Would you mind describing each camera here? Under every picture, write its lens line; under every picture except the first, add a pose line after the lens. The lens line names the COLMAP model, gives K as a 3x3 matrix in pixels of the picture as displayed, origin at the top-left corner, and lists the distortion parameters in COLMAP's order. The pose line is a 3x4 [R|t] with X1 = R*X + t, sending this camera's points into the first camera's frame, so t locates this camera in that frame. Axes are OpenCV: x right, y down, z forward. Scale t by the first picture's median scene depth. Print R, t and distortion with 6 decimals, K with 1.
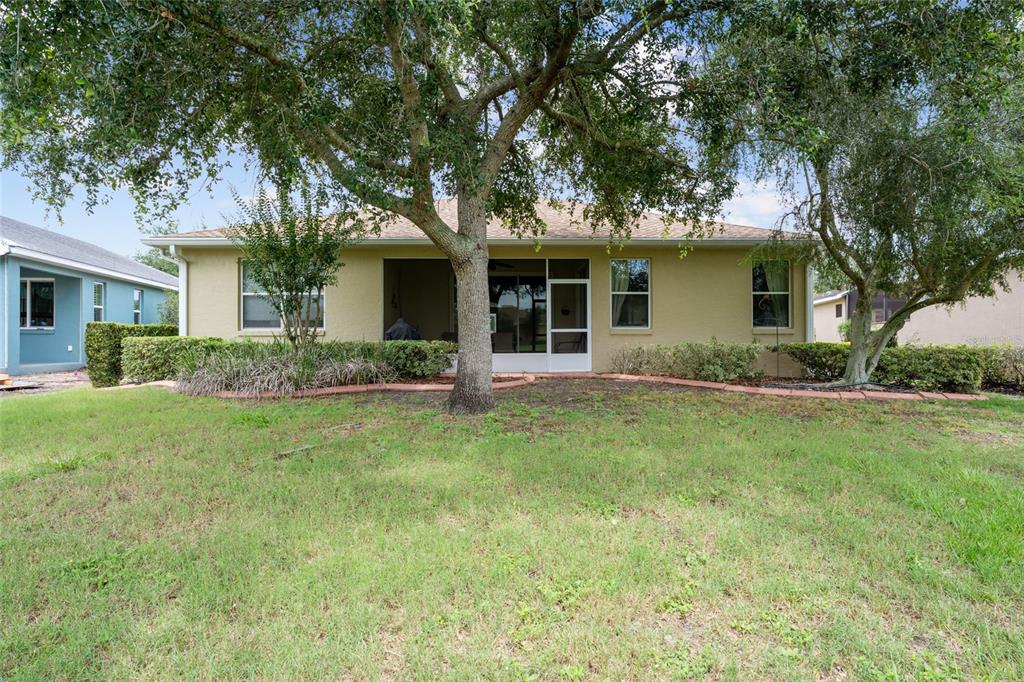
lens RADIAL K [[551.8, 0, 509.4], [0, 551.8, 342.8], [0, 0, 1]] dist [-0.019221, -0.001341]
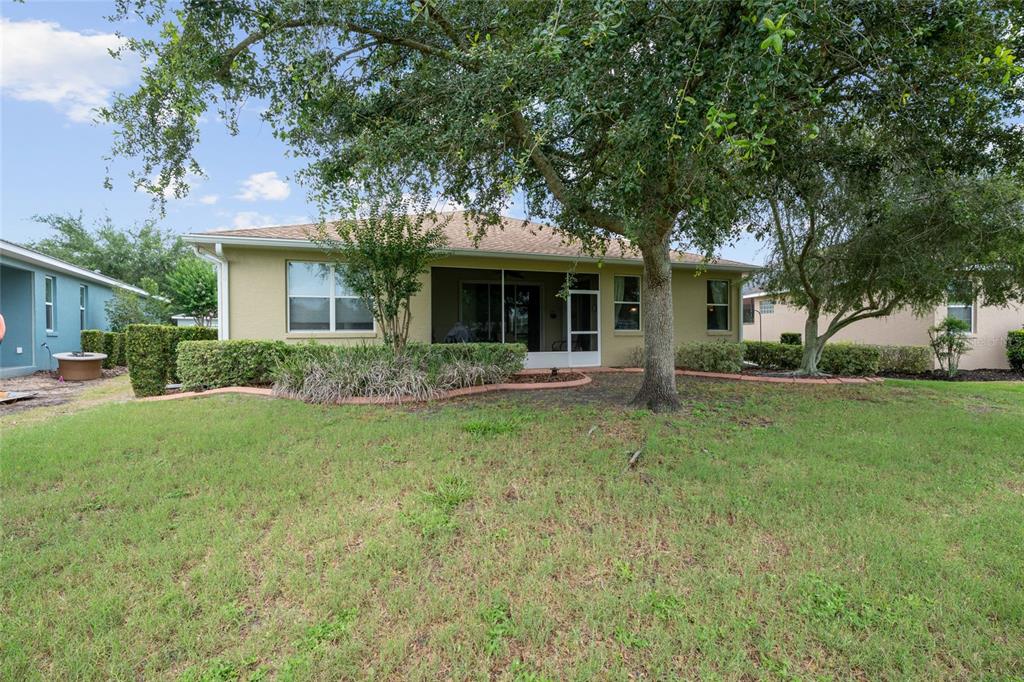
lens RADIAL K [[453.6, 0, 515.4], [0, 453.6, 336.1], [0, 0, 1]] dist [-0.024080, 0.000128]
pose [[0.953090, -0.002025, 0.302679, -0.345462], [0.001917, 0.999998, 0.000656, -0.015972], [-0.302680, -0.000045, 0.953092, 0.095556]]
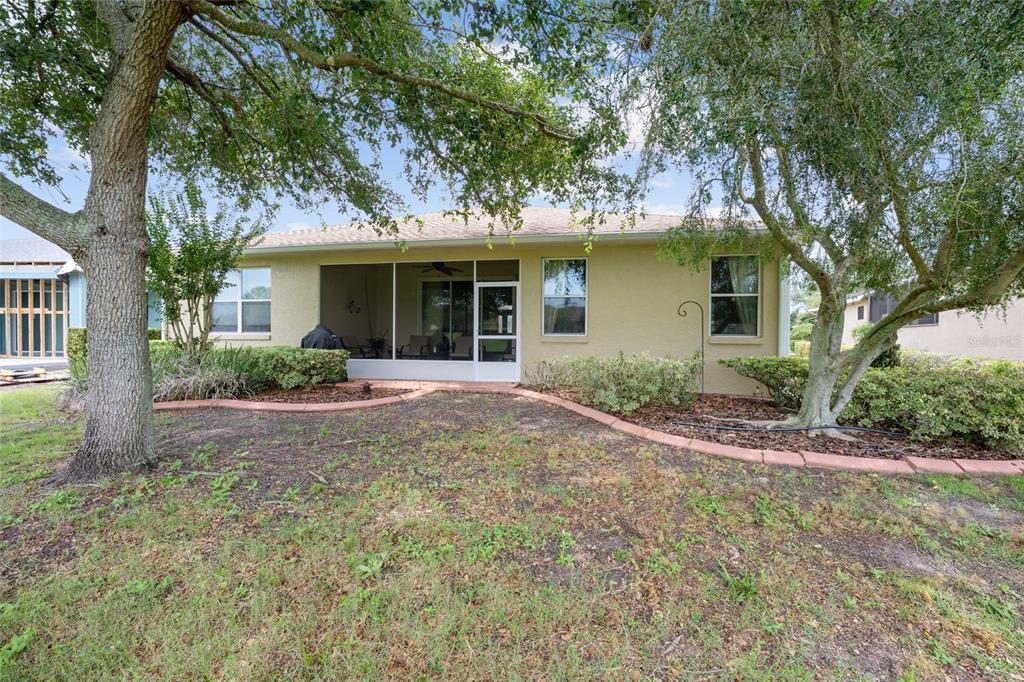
lens RADIAL K [[414.9, 0, 511.9], [0, 414.9, 342.0], [0, 0, 1]] dist [-0.027170, 0.002952]
pose [[0.979411, 0.013059, -0.201455, 0.279887], [-0.009590, 0.999789, 0.018186, -0.027895], [0.201650, -0.015879, 0.979329, 0.324620]]
